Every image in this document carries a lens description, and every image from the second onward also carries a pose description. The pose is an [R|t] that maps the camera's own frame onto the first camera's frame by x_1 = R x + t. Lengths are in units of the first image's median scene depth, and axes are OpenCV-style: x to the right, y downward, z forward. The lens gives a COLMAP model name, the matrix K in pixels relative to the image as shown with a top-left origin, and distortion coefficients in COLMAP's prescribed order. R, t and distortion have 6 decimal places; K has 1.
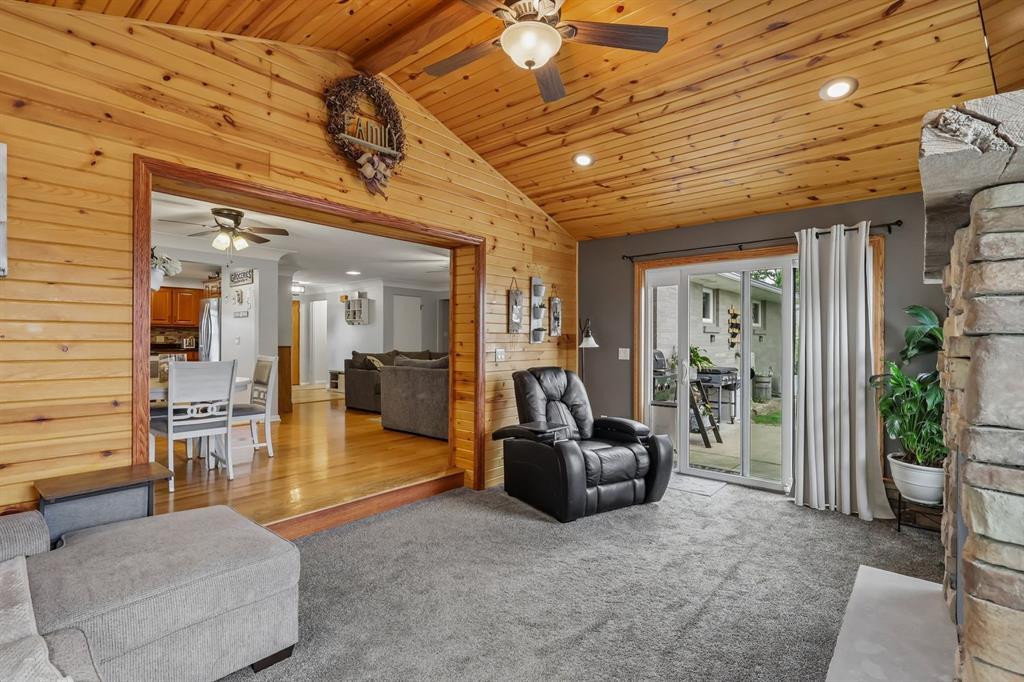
lens RADIAL K [[482.1, 0, 516.3], [0, 482.1, 336.9], [0, 0, 1]] dist [0.001782, -0.000174]
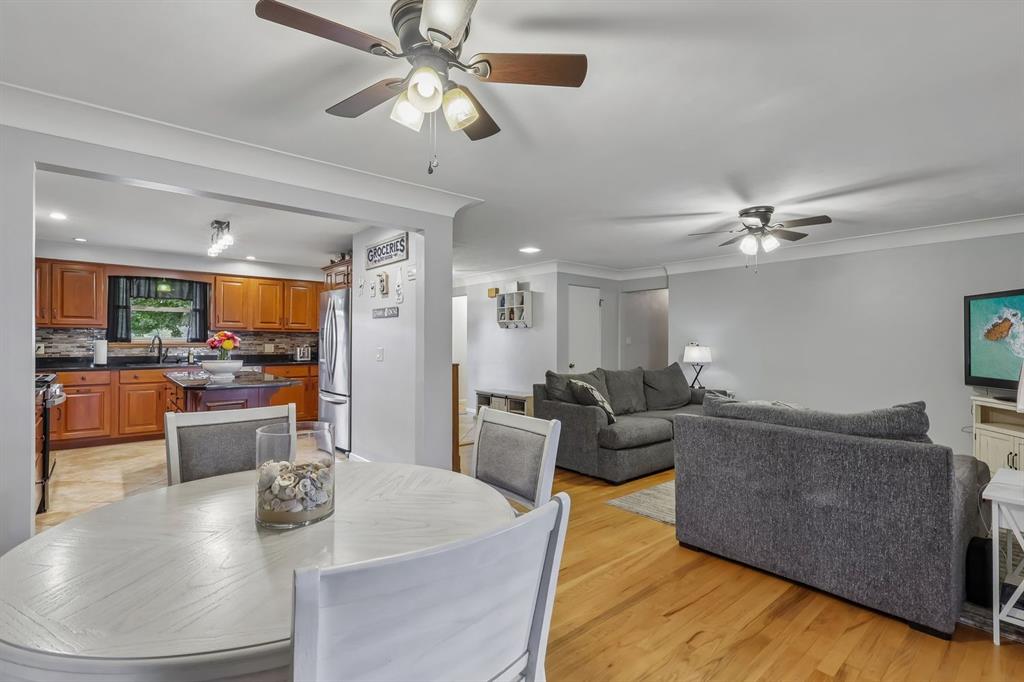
lens RADIAL K [[482.1, 0, 509.4], [0, 482.1, 341.0], [0, 0, 1]] dist [0.001782, -0.000174]
pose [[0.984007, -0.000335, -0.178130, -0.236567], [0.001224, 0.999987, 0.004883, -0.010405], [0.178126, -0.005023, 0.983995, 0.327713]]
